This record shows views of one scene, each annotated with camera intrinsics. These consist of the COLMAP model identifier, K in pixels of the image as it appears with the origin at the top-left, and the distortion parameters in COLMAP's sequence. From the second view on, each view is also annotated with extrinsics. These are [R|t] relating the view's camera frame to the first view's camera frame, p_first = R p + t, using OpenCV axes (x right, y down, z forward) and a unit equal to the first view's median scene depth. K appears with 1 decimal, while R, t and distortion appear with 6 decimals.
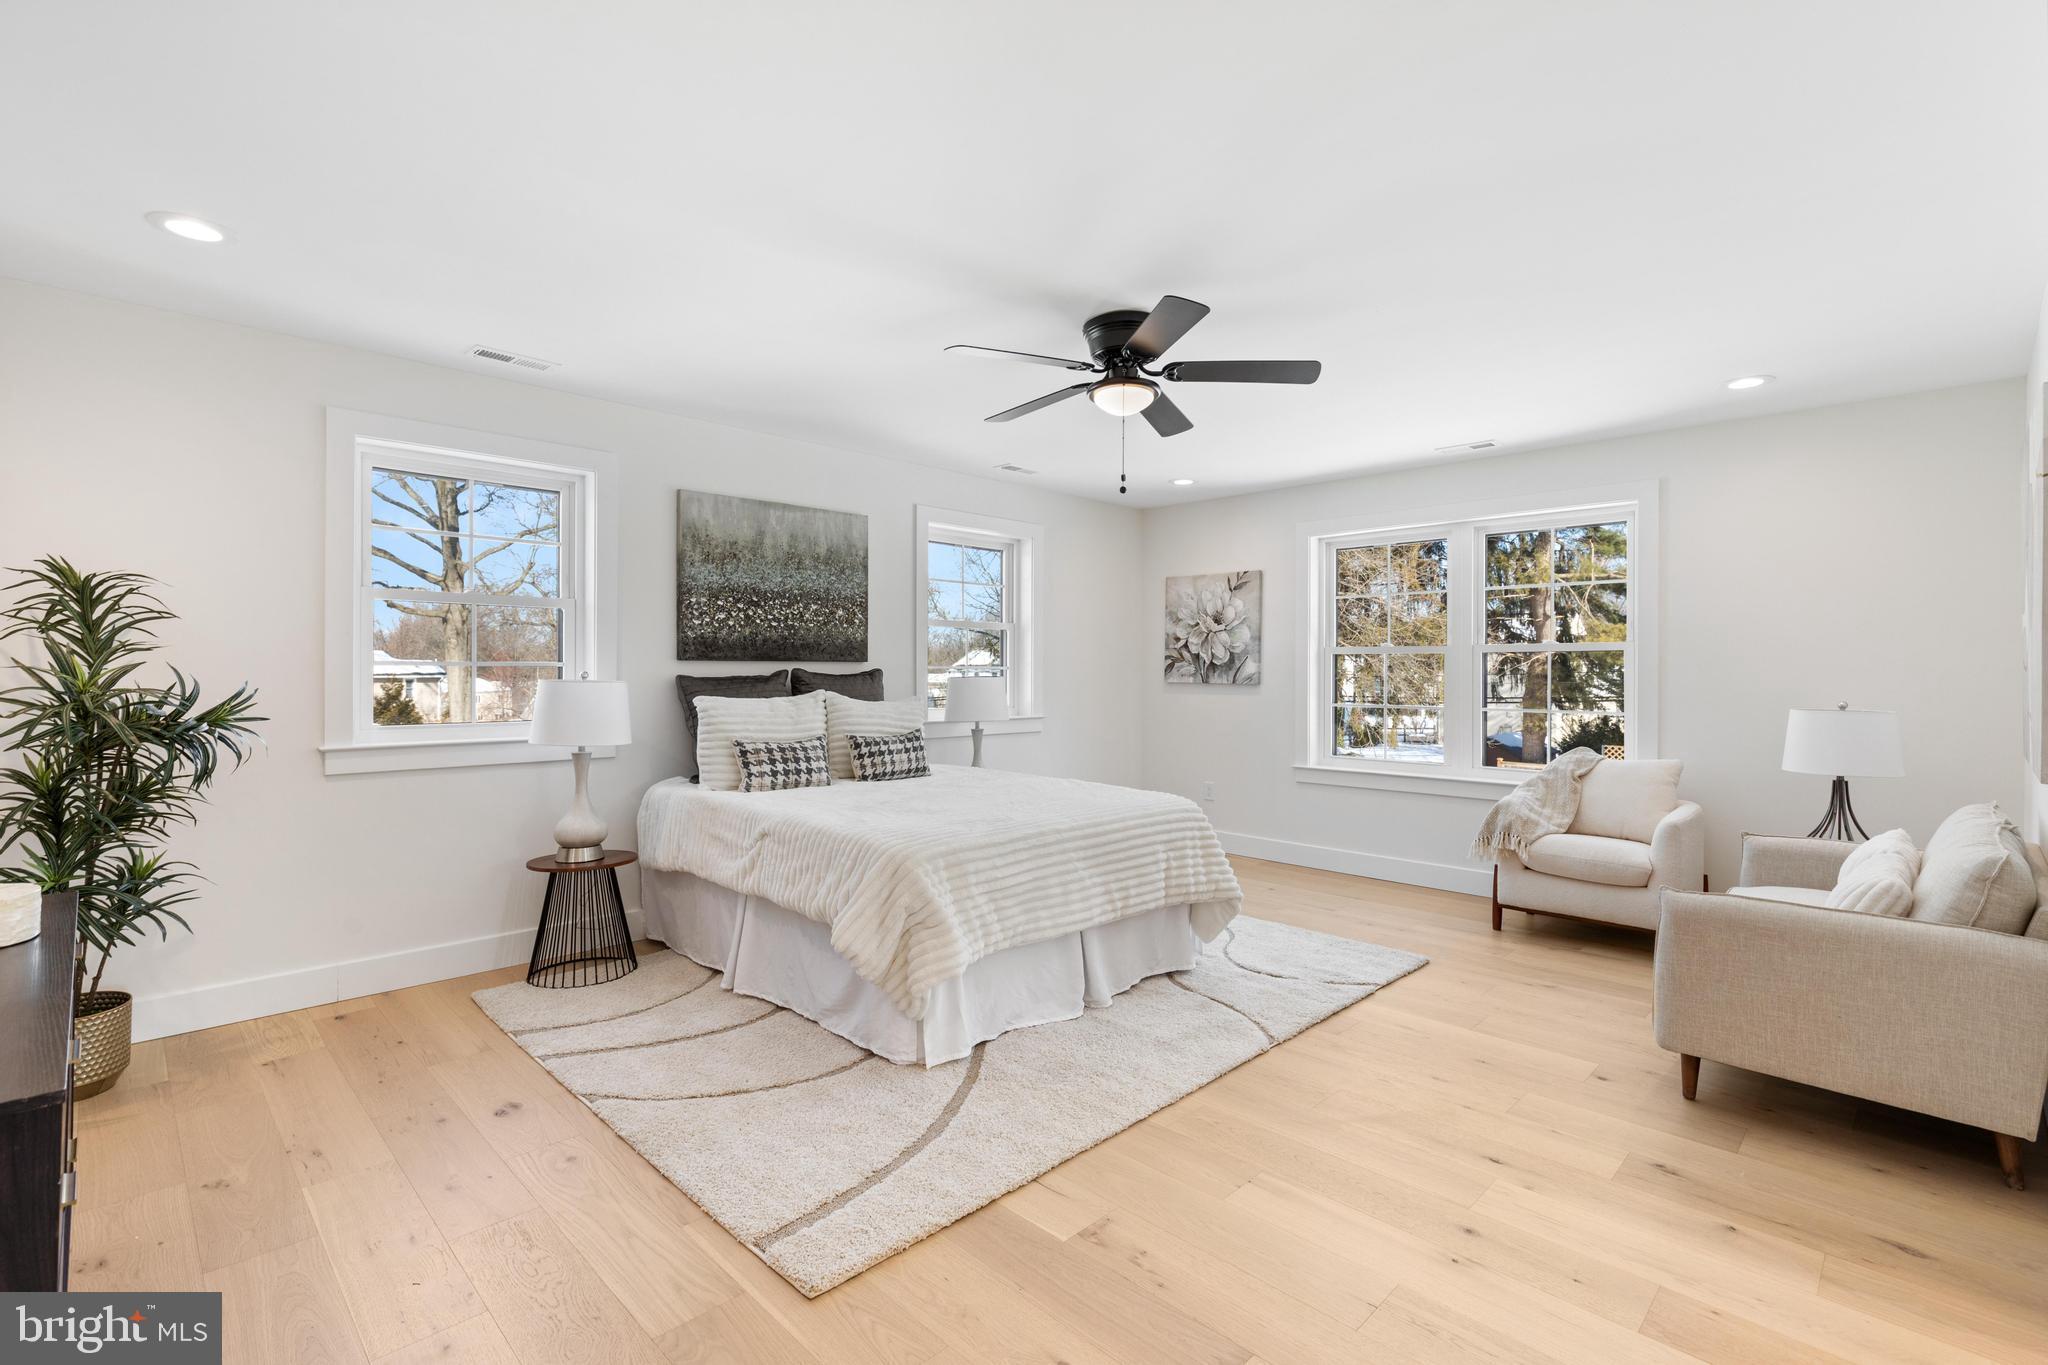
lens RADIAL K [[920.4, 0, 1017.5], [0, 920.4, 666.4], [0, 0, 1]] dist [-0.003015, -0.001203]
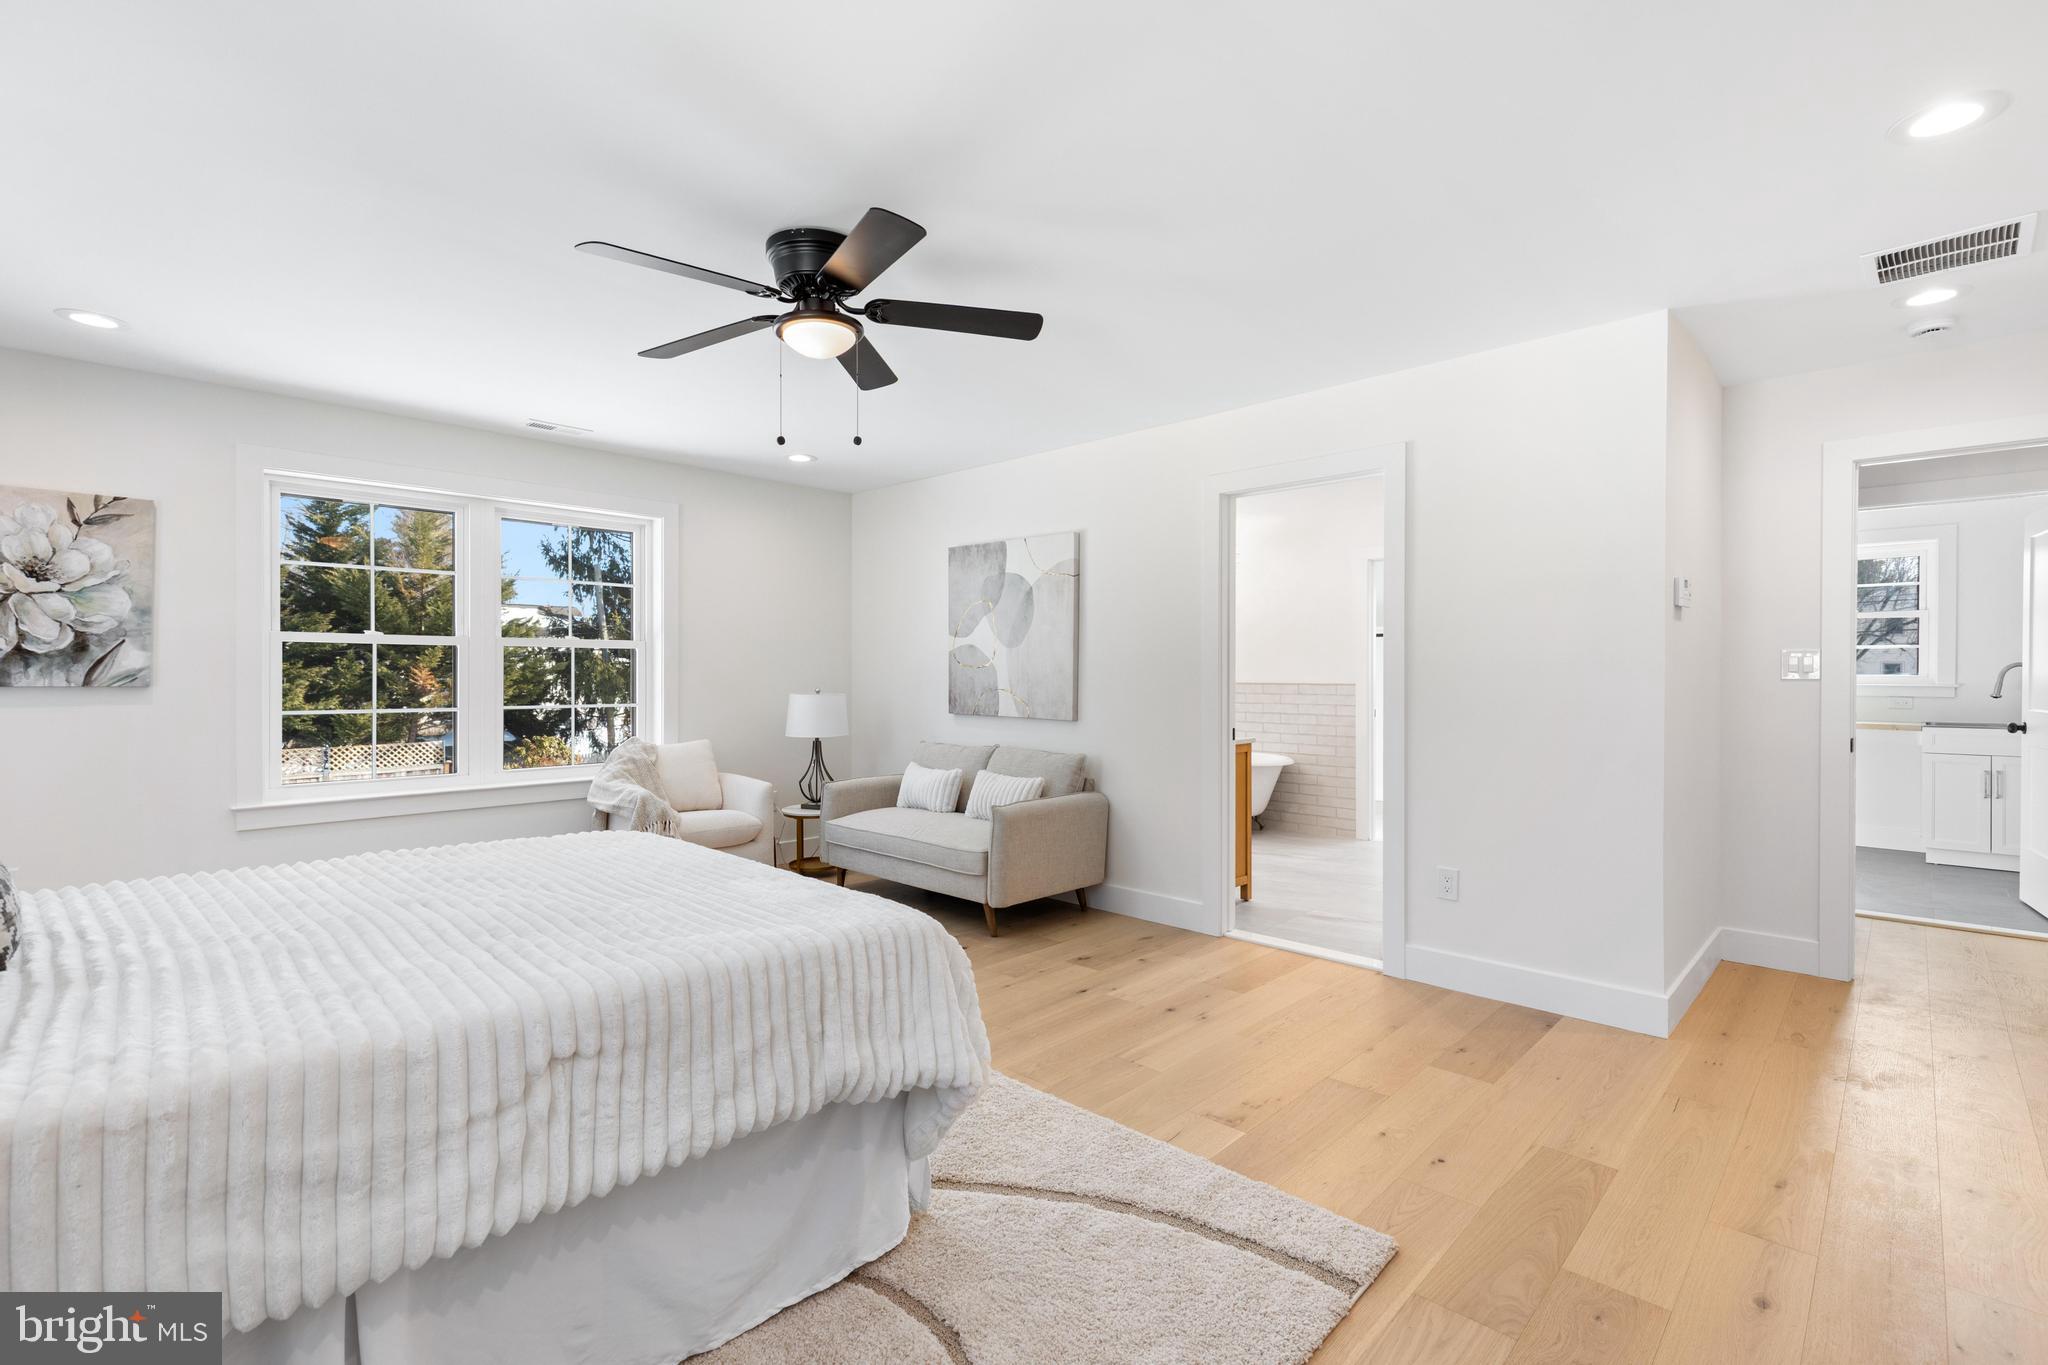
lens RADIAL K [[920.4, 0, 1017.5], [0, 920.4, 666.4], [0, 0, 1]] dist [-0.003015, -0.001203]
pose [[-0.021317, 0.007790, 0.999742, -0.762353], [-0.023110, 0.999699, -0.008282, 0.009267], [-0.999506, -0.023280, -0.021131, 0.866501]]
